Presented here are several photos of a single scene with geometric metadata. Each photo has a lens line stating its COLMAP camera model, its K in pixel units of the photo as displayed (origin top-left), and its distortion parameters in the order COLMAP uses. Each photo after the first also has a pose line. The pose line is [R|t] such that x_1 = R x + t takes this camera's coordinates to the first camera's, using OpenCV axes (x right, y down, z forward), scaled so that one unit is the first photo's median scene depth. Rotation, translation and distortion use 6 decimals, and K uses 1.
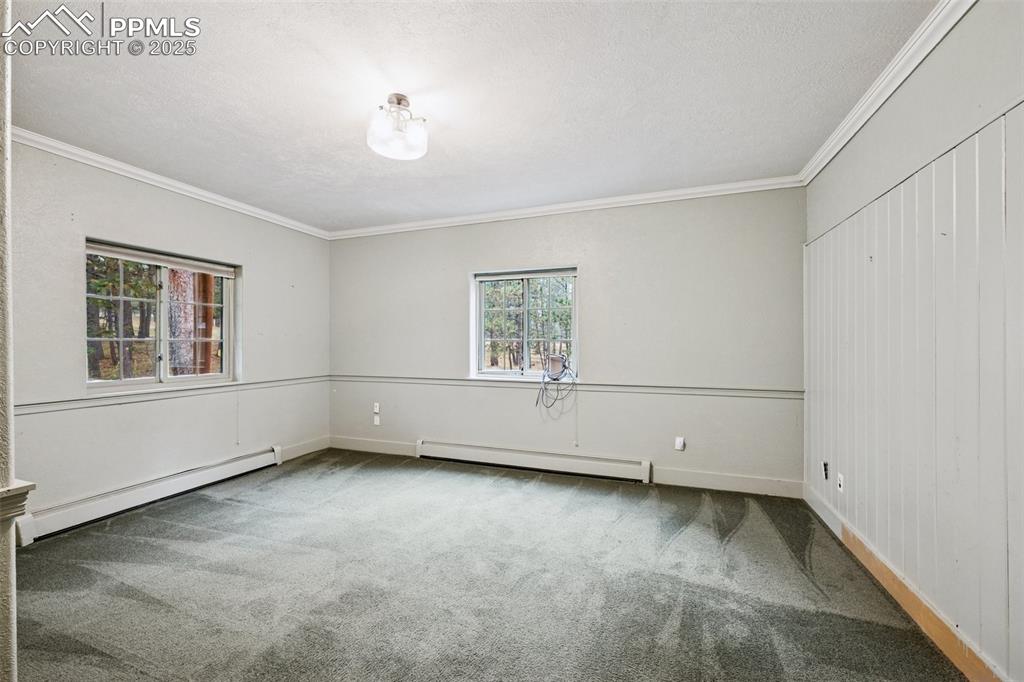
lens RADIAL K [[408.7, 0, 515.0], [0, 408.7, 342.7], [0, 0, 1]] dist [-0.001447, -0.000053]
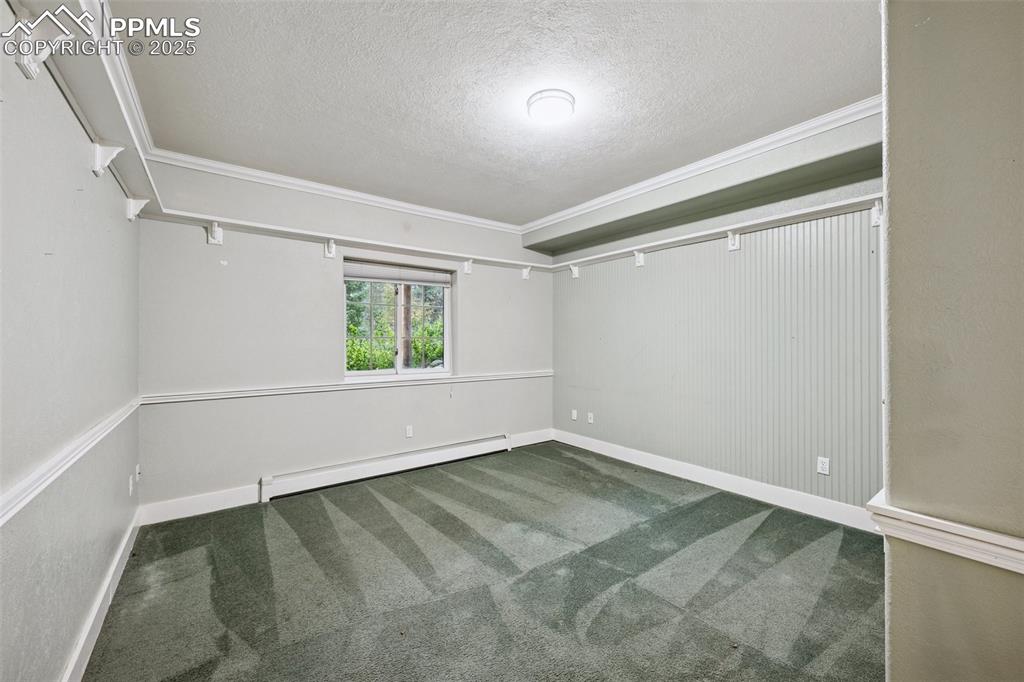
lens RADIAL K [[408.7, 0, 510.0], [0, 408.7, 340.7], [0, 0, 1]] dist [-0.001447, -0.000053]
pose [[0.837225, -0.002016, -0.546855, 0.061394], [0.003578, 0.999992, 0.001791, -0.000298], [0.546848, -0.003456, 0.837225, 0.183109]]
